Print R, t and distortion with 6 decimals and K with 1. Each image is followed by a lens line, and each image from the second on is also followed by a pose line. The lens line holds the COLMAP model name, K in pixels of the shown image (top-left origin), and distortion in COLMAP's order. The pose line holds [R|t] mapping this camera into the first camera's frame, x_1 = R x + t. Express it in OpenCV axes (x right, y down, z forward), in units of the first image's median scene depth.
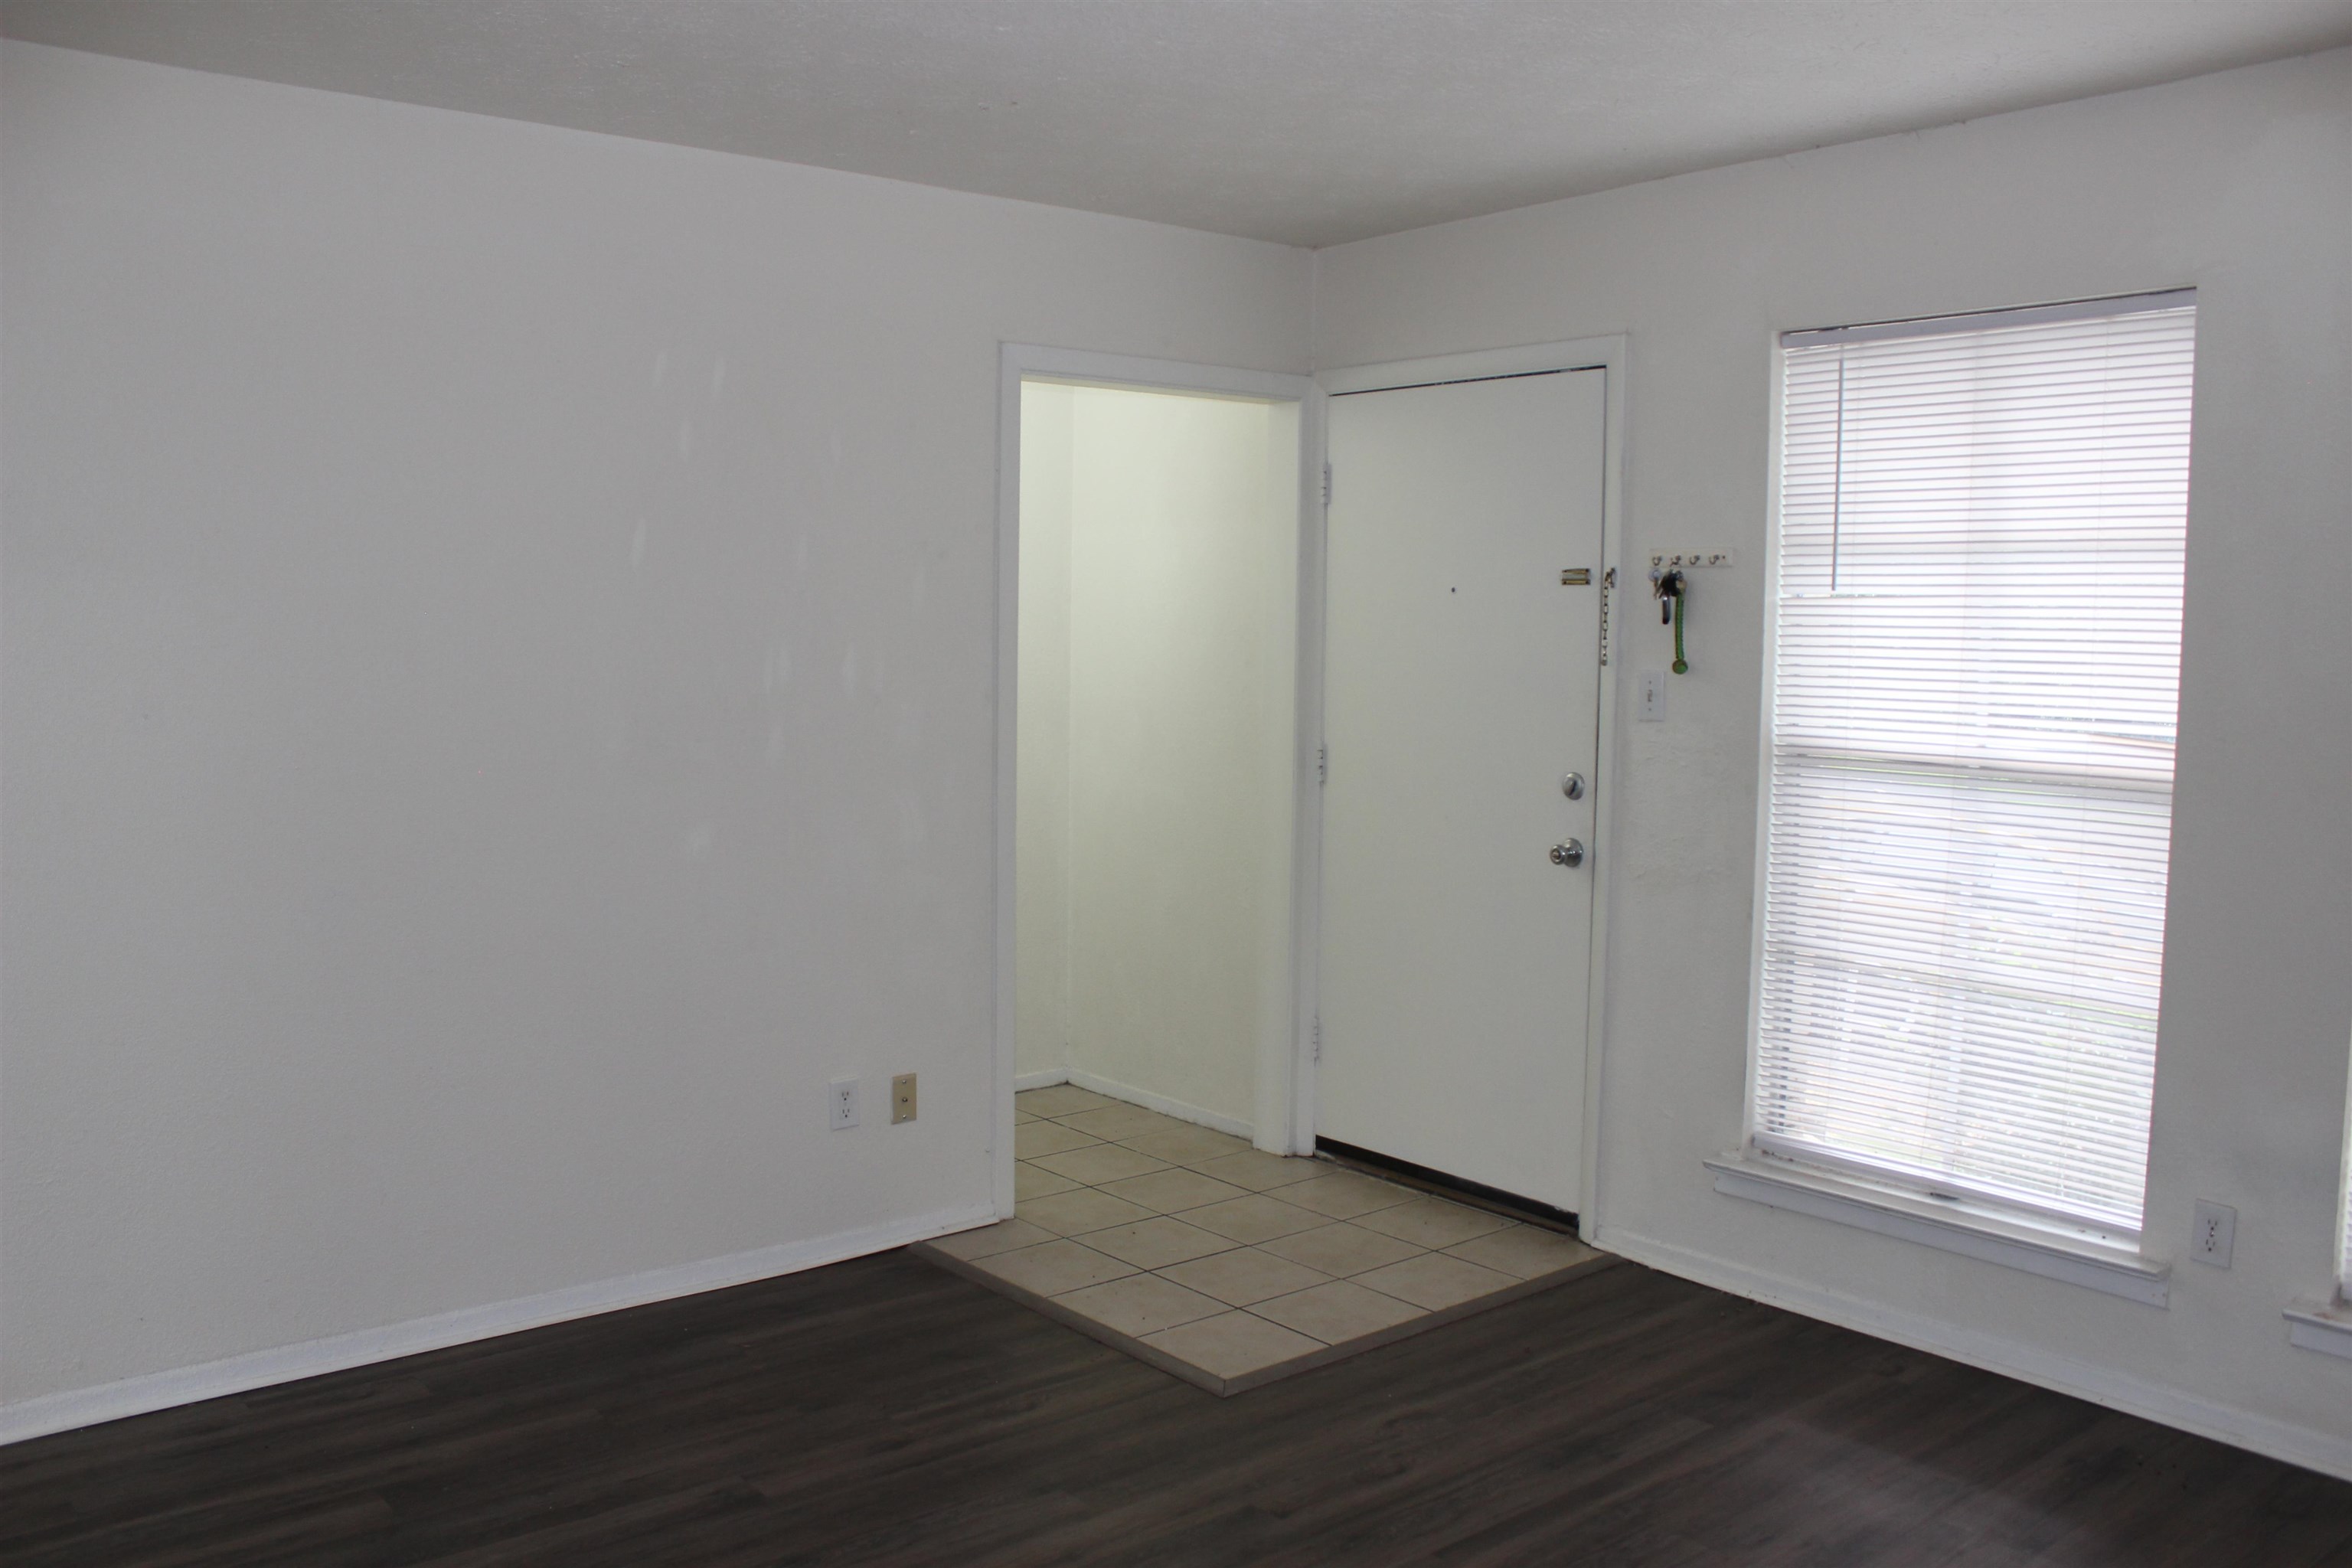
lens RADIAL K [[1930.5, 0, 1181.1], [0, 1930.5, 788.6], [0, 0, 1]] dist [-0.152115, 0.117694]
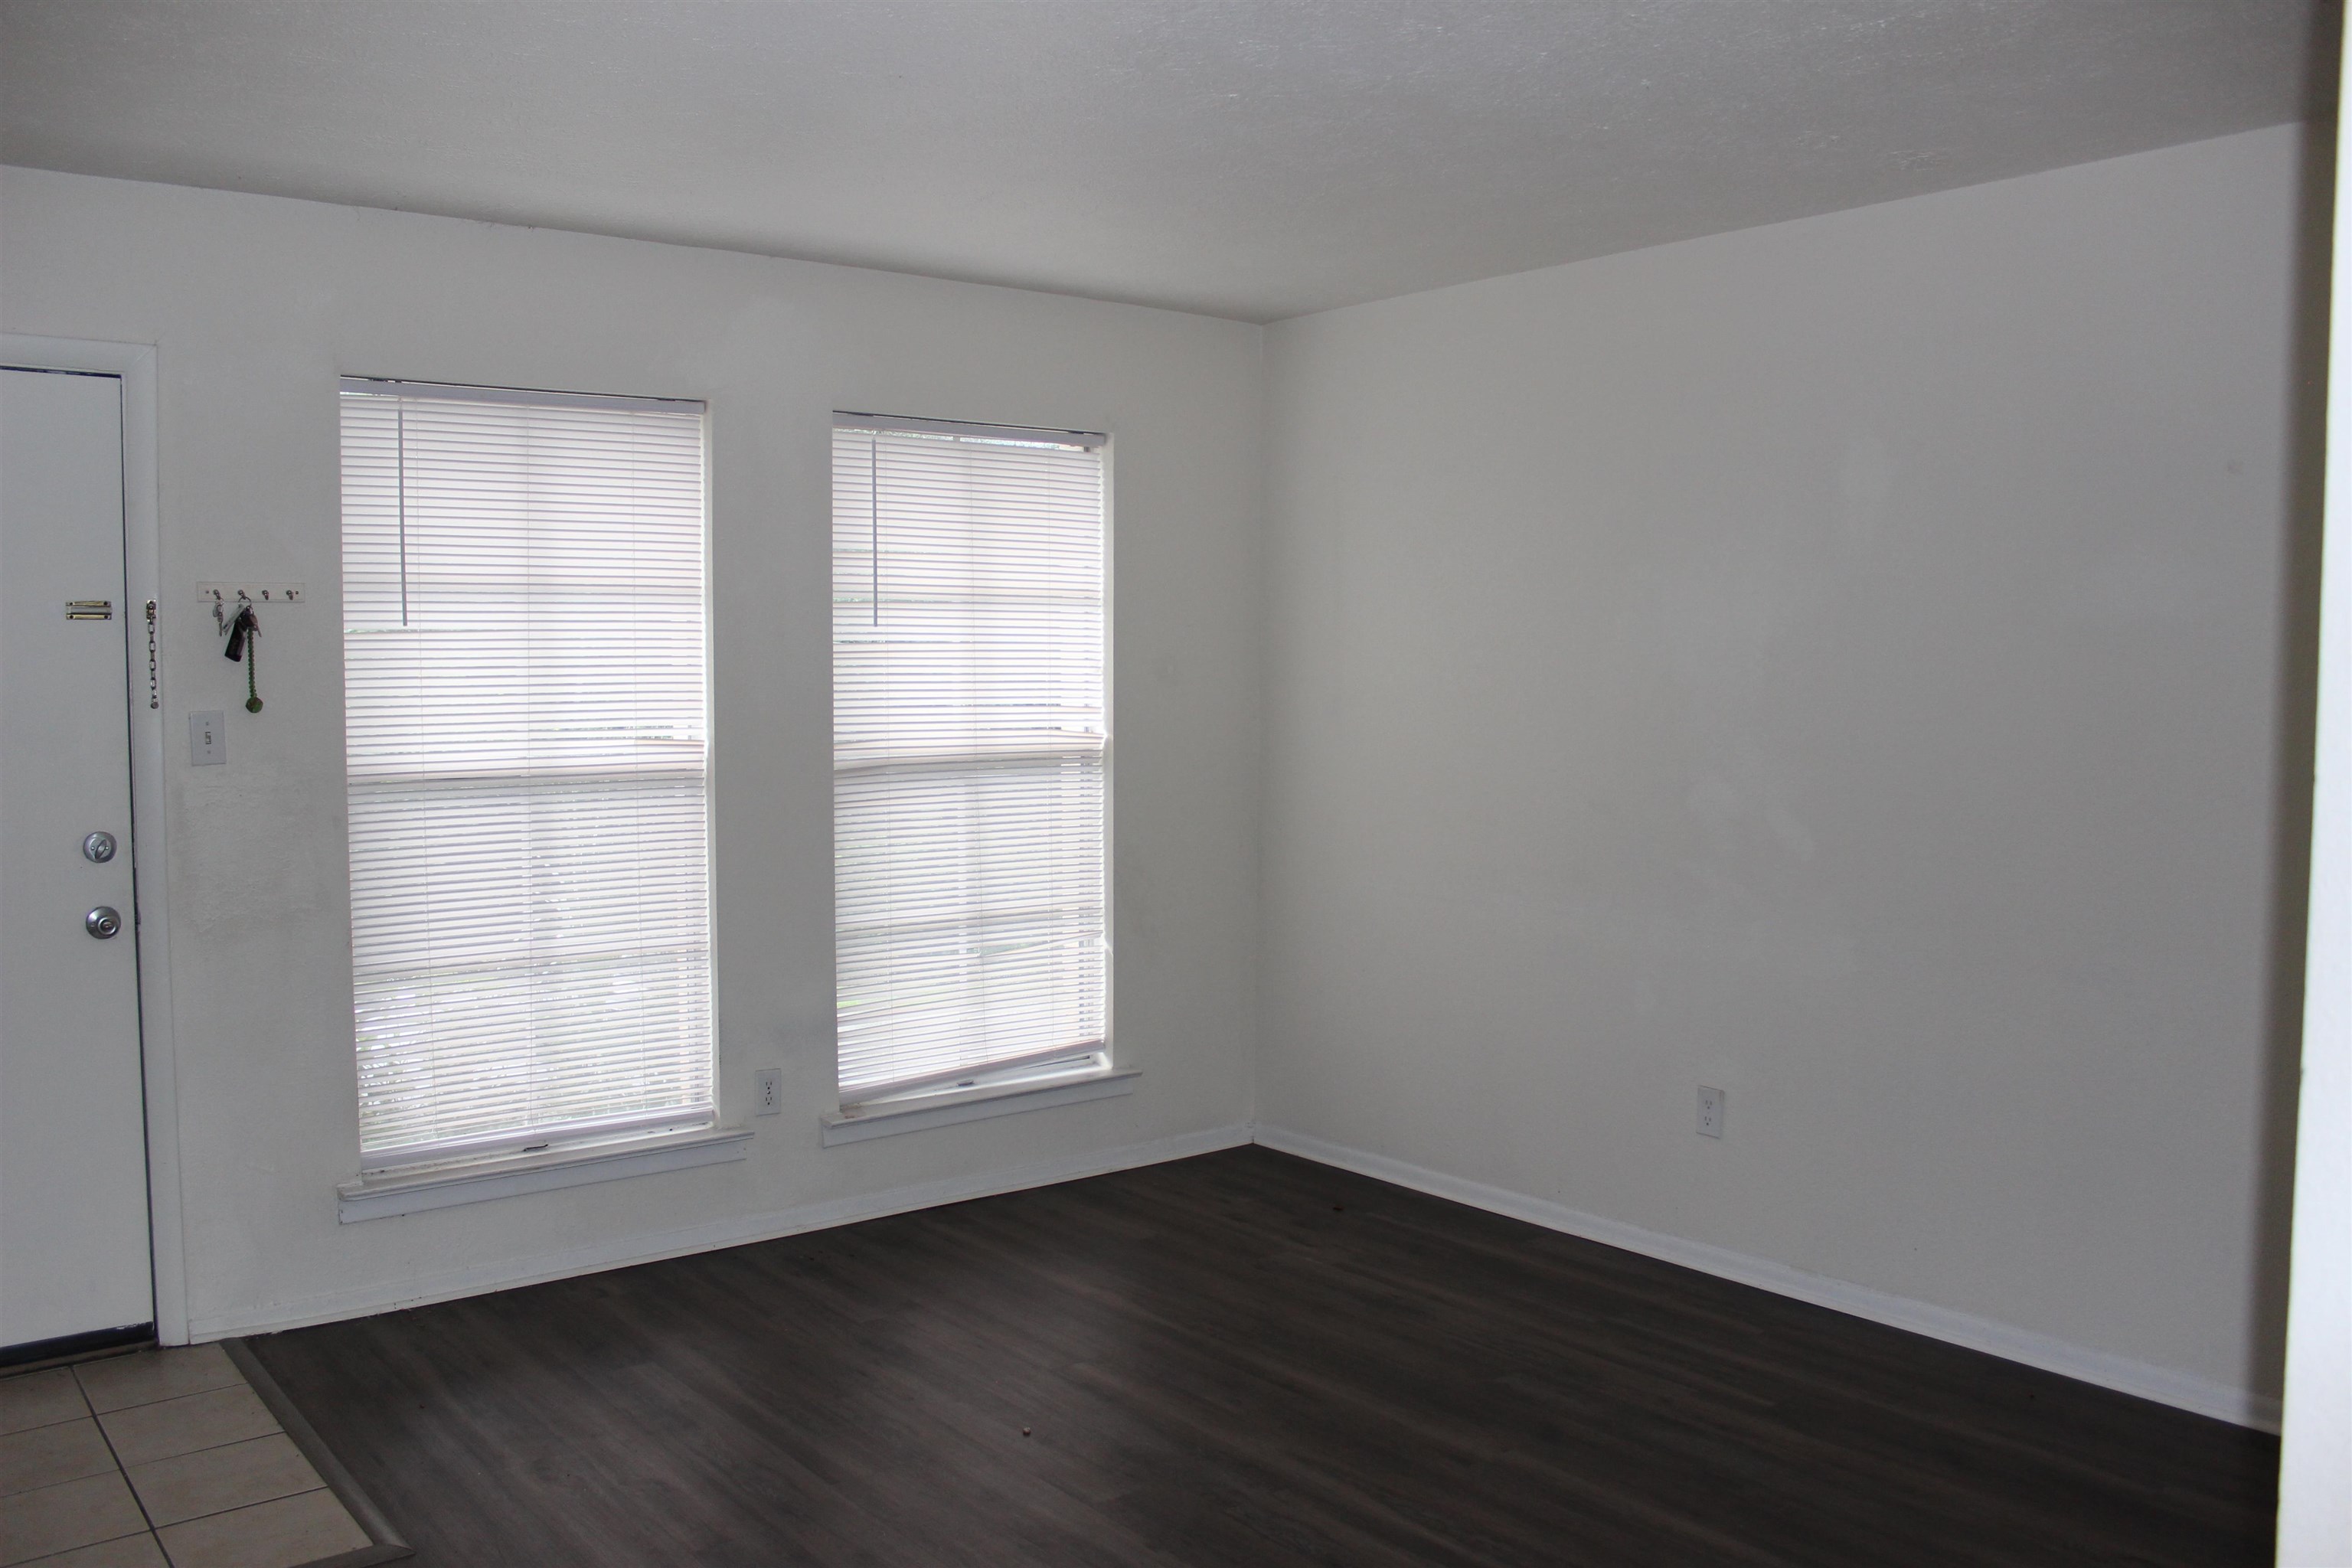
lens RADIAL K [[1930.5, 0, 1183.5], [0, 1930.5, 790.9], [0, 0, 1]] dist [-0.152115, 0.117694]
pose [[0.023147, -0.080211, 0.996509, -0.718818], [0.087367, 0.993125, 0.077909, -0.056990], [-0.995907, 0.085259, 0.029995, 0.541518]]
